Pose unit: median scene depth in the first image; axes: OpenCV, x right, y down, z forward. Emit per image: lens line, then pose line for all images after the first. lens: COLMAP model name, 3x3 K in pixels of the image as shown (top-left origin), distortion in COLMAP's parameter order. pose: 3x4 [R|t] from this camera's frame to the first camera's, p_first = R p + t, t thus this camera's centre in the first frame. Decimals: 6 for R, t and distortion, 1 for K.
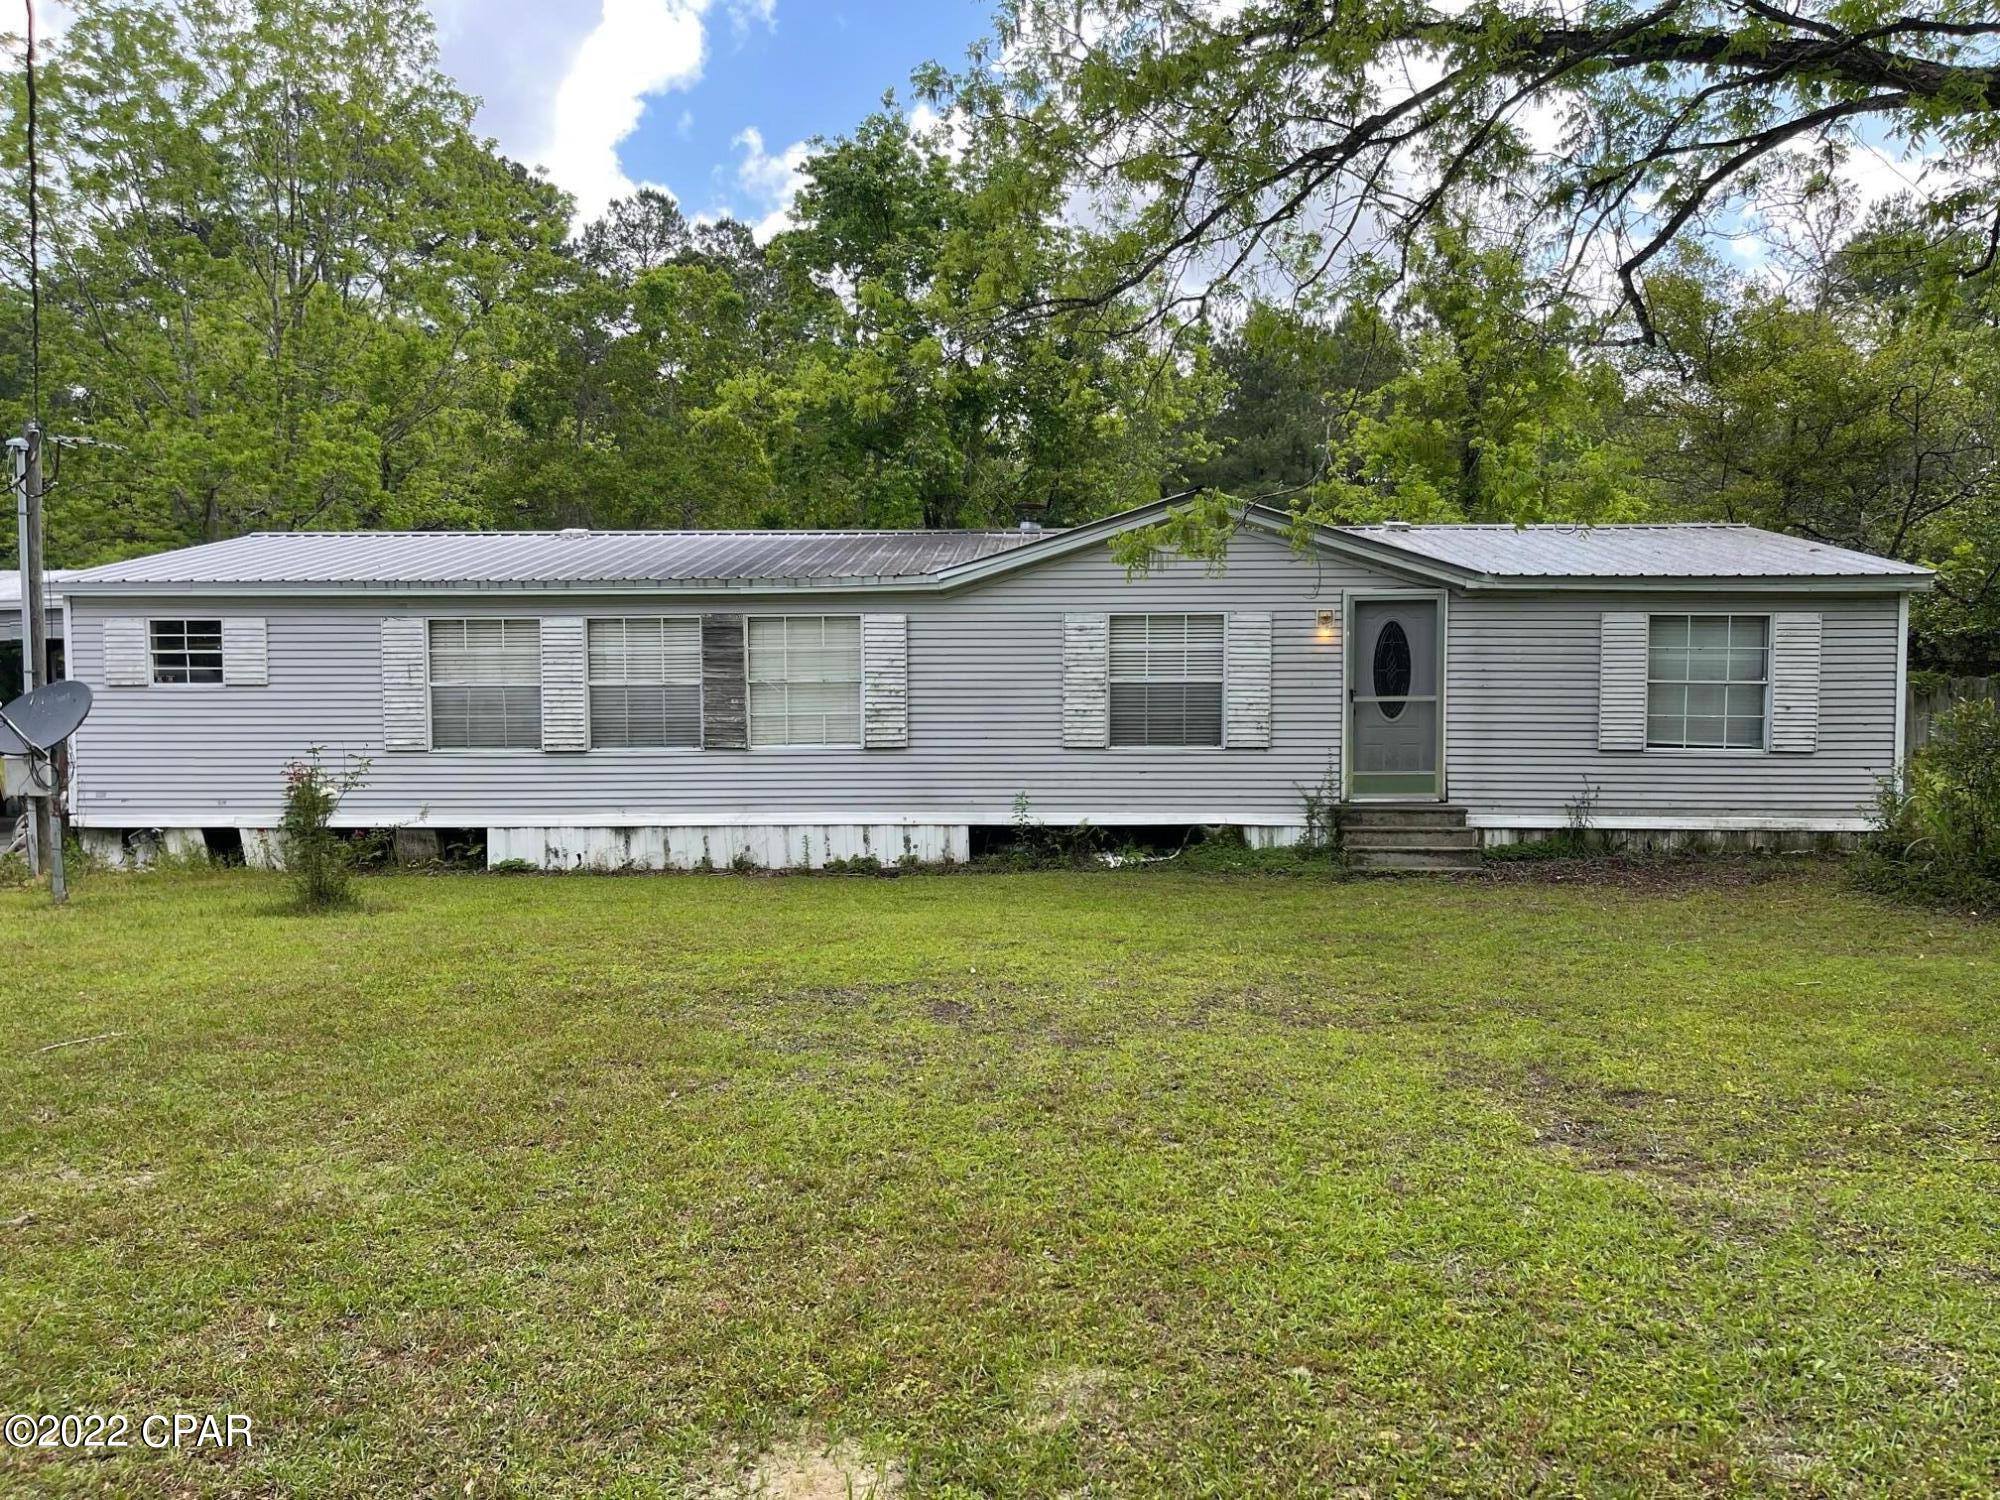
lens RADIAL K [[1513.6, 0, 1002.1], [0, 1513.6, 747.8], [0, 0, 1]] dist [0.056576, -0.068494]
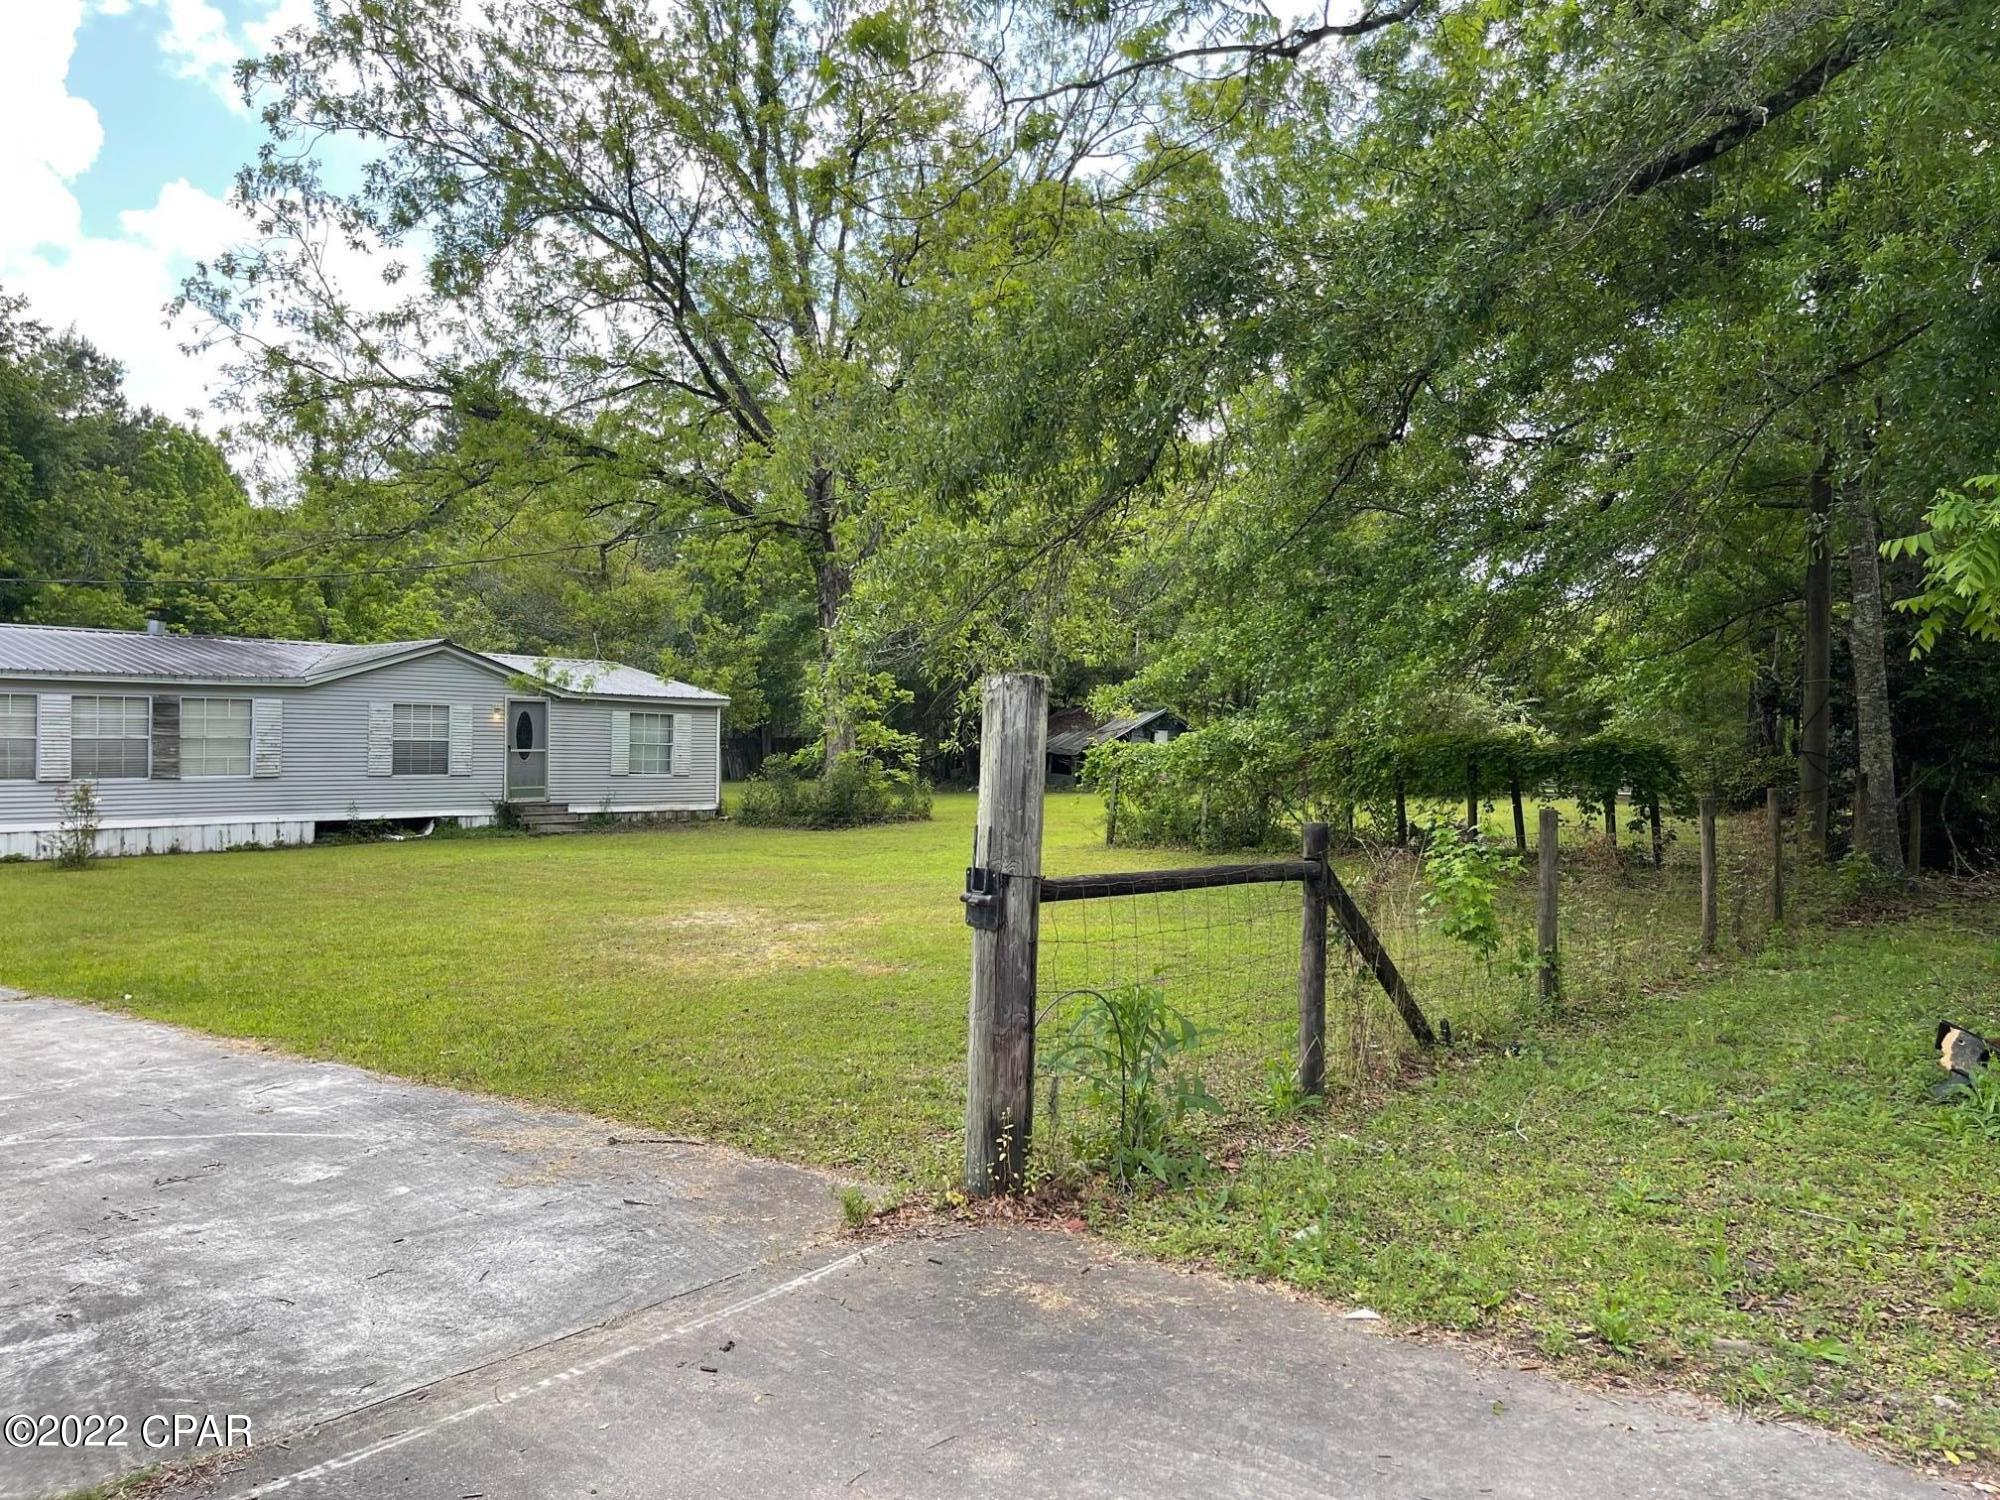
lens RADIAL K [[1513.6, 0, 1000.2], [0, 1513.6, 750.9], [0, 0, 1]] dist [0.056576, -0.068494]
pose [[0.601114, 0.004382, 0.799152, -0.961240], [-0.006330, 0.999980, -0.000722, -0.033786], [-0.799139, -0.004625, 0.601129, -0.697817]]
